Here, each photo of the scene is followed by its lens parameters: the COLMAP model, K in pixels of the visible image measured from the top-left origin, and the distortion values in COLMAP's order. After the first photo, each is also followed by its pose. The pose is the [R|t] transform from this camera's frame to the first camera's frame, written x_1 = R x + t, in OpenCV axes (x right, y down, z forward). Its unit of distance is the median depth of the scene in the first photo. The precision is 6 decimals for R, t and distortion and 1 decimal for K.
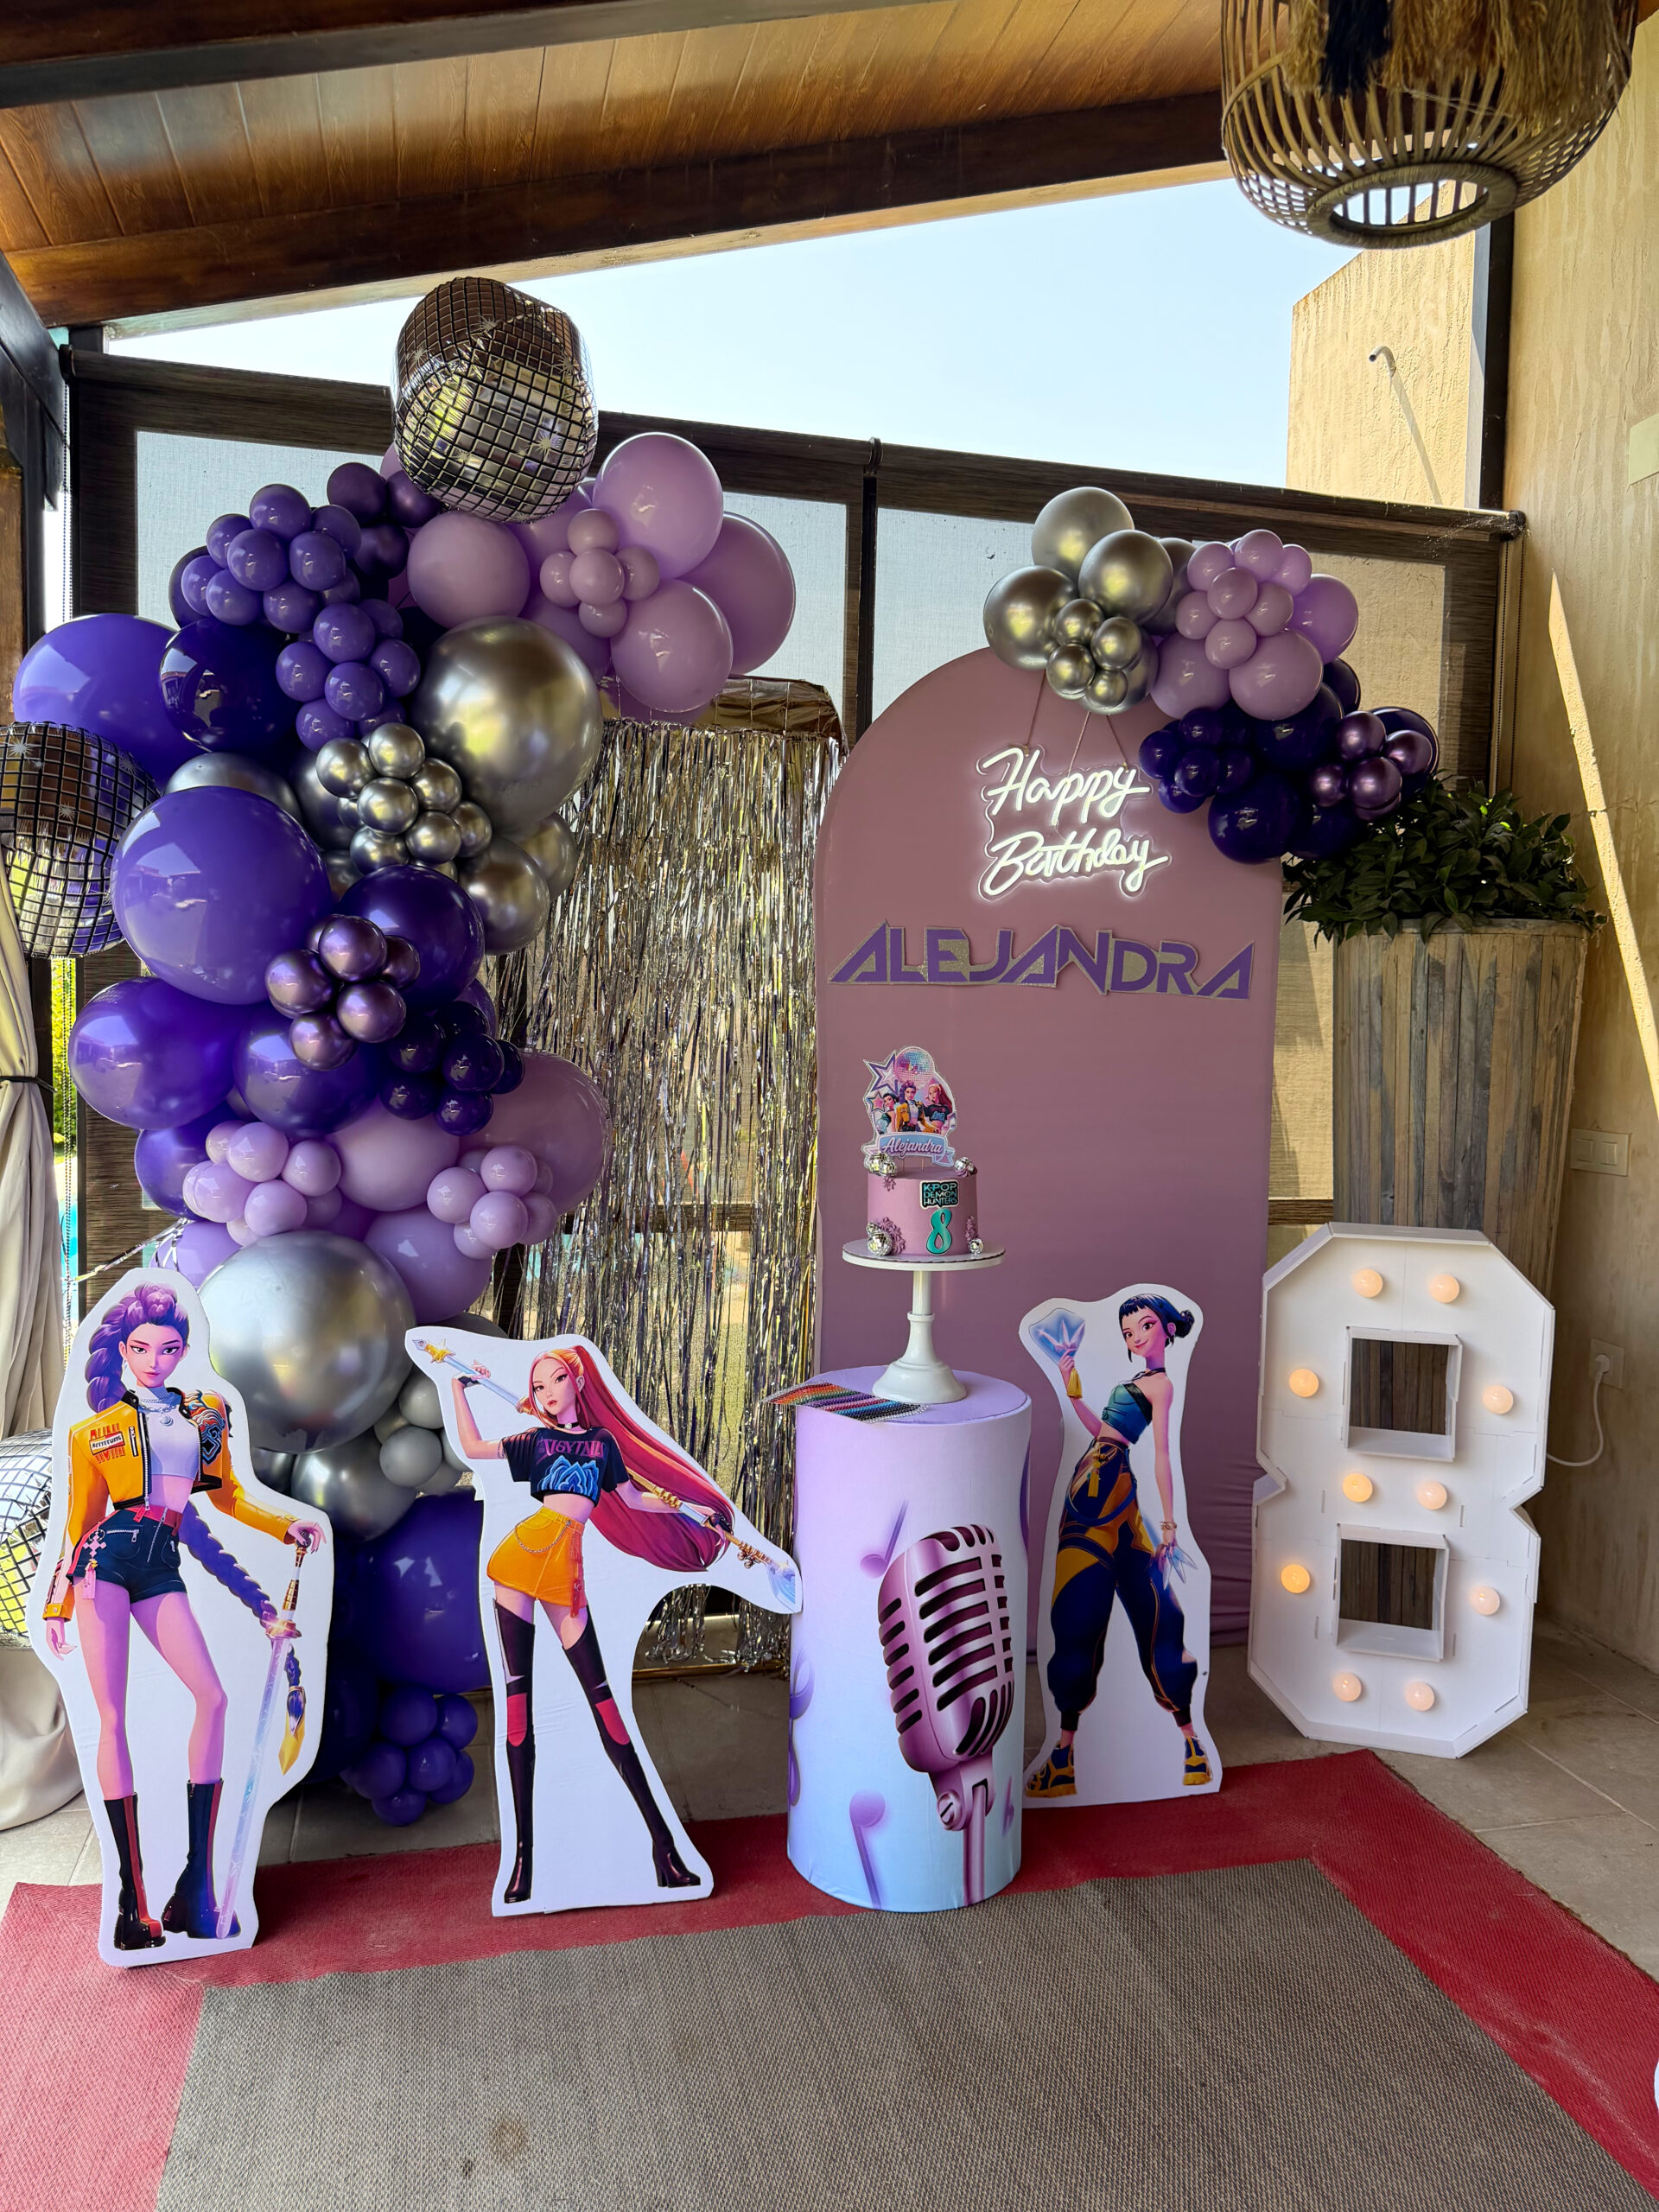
lens RADIAL K [[1531.8, 0, 833.7], [0, 1531.8, 1120.8], [0, 0, 1]] dist [0.179528, -0.330689]
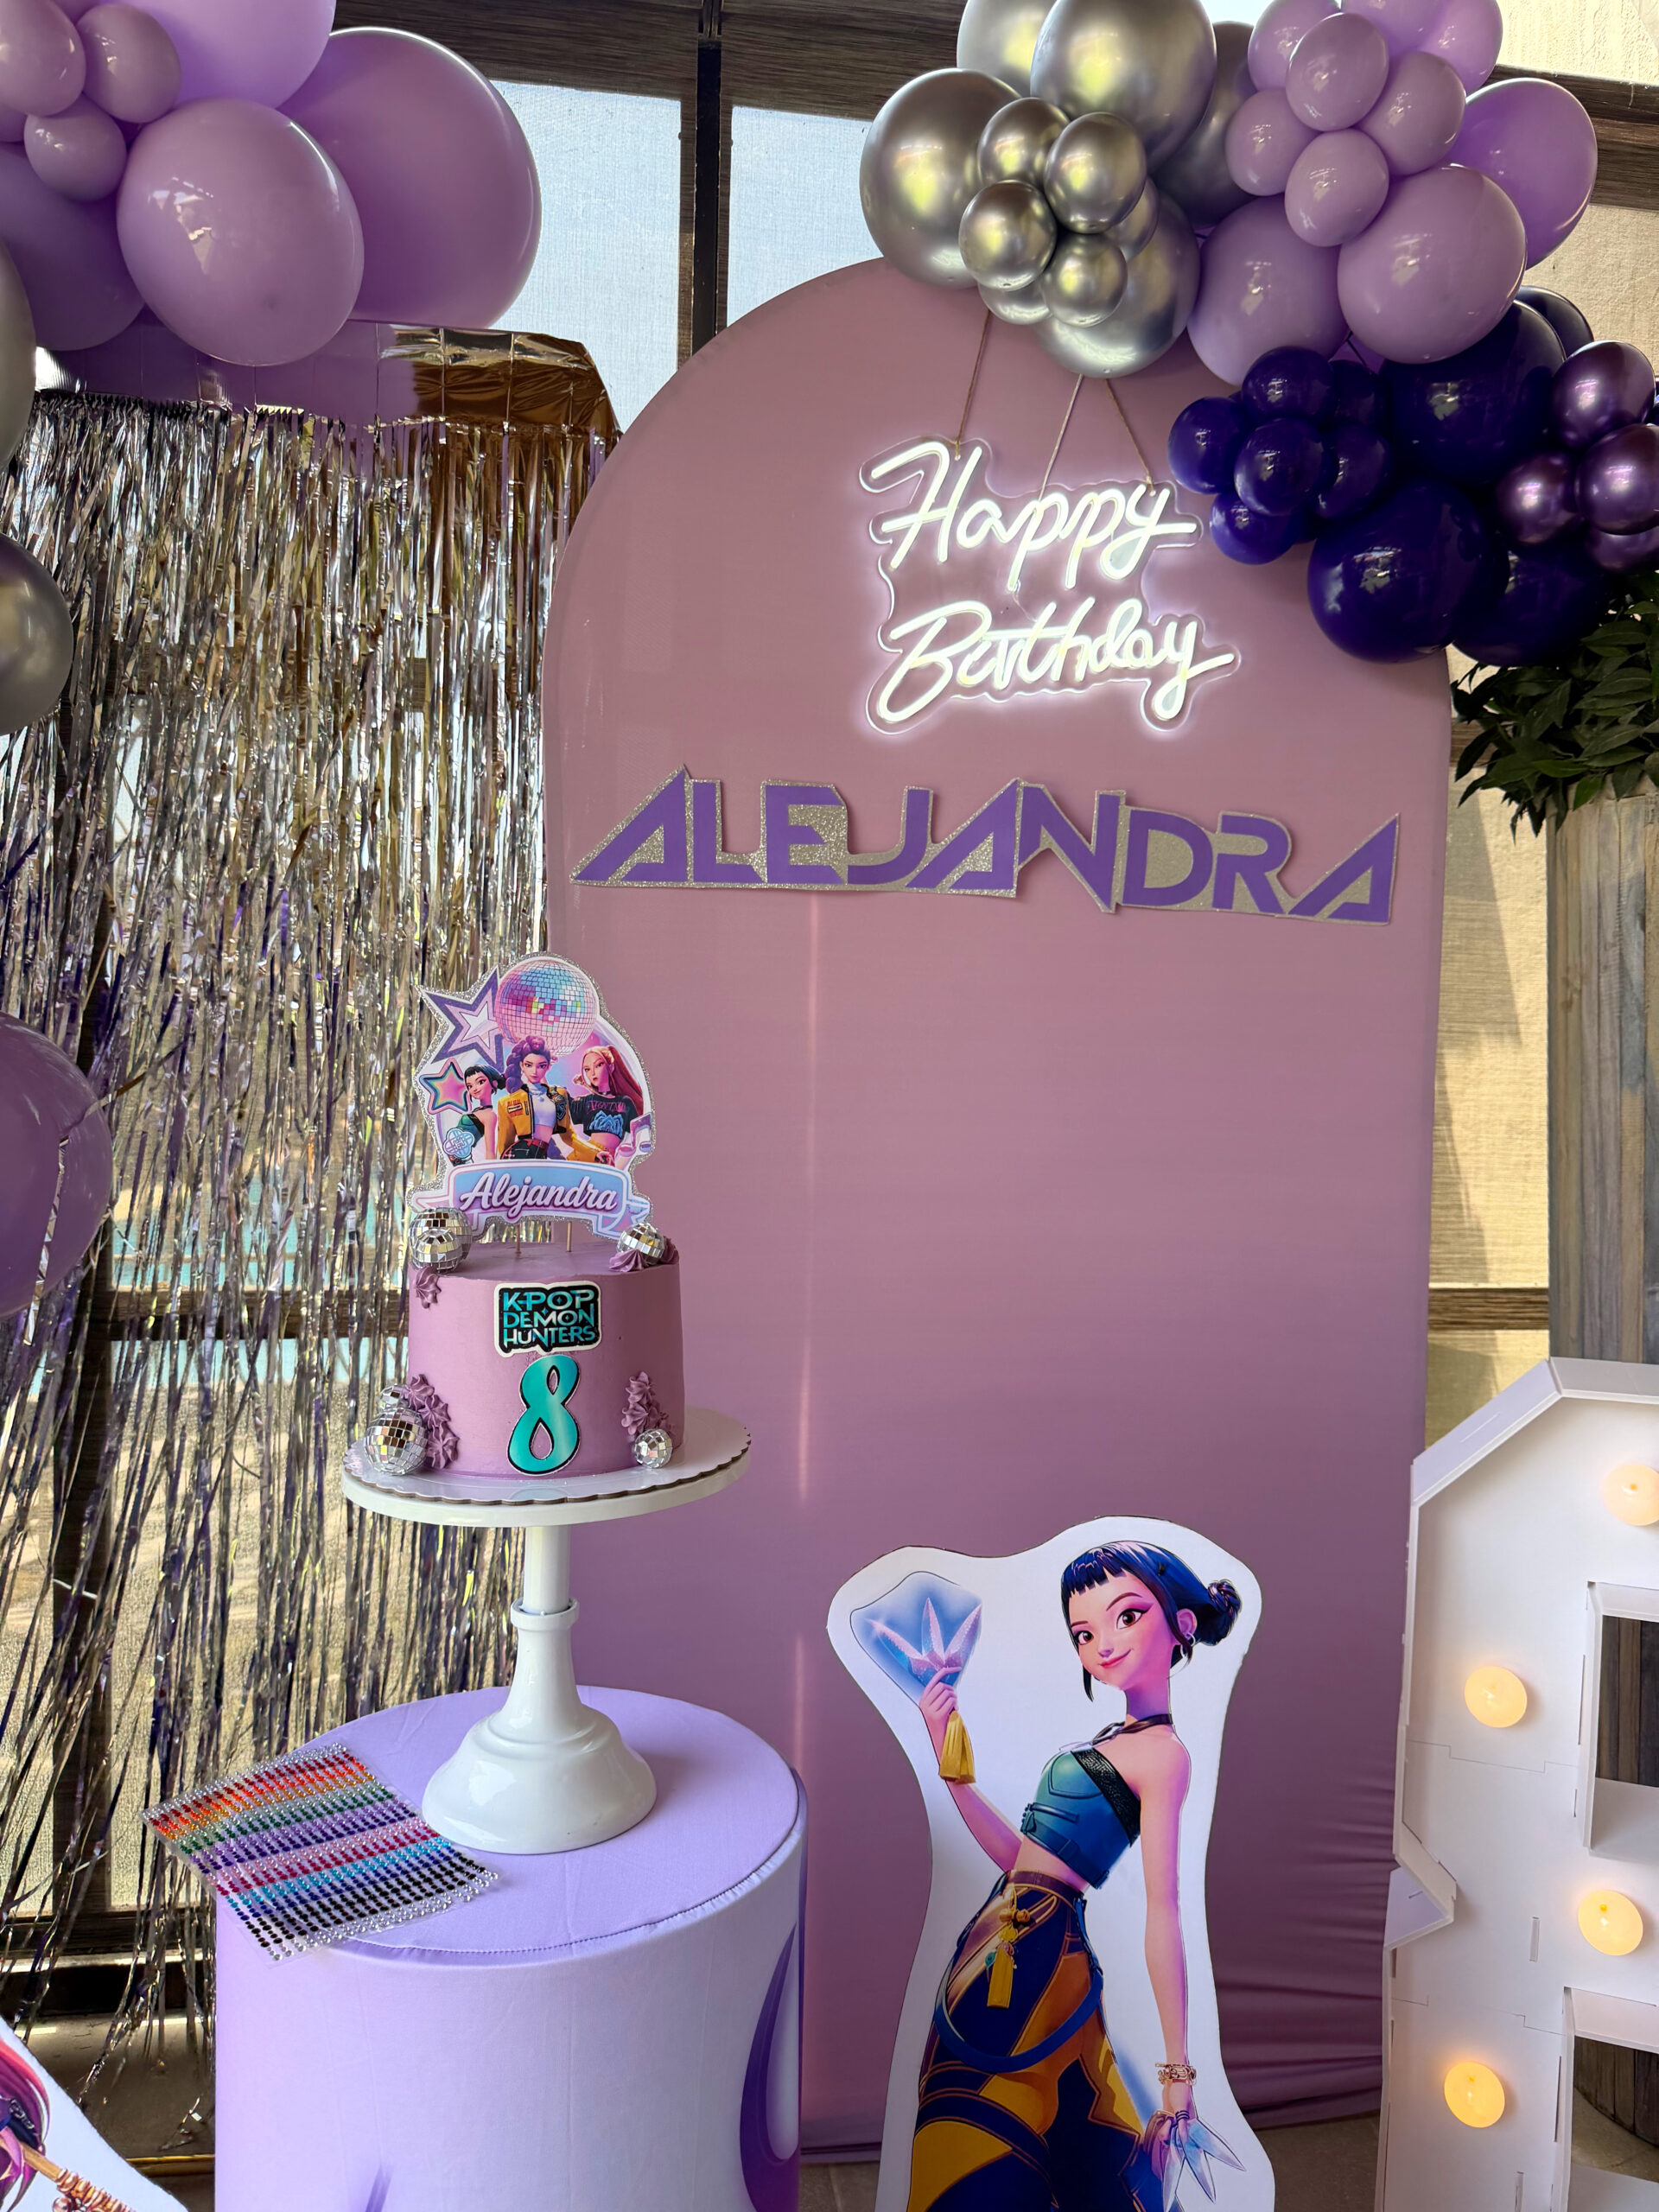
lens RADIAL K [[1530.0, 0, 829.0], [0, 1530.0, 1126.3], [0, 0, 1]] dist [0.116304, -0.221062]
pose [[0.994363, 0.004825, -0.105918, 0.139509], [-0.007120, 0.999748, -0.021295, 0.005065], [0.105789, 0.021929, 0.994147, 0.473861]]
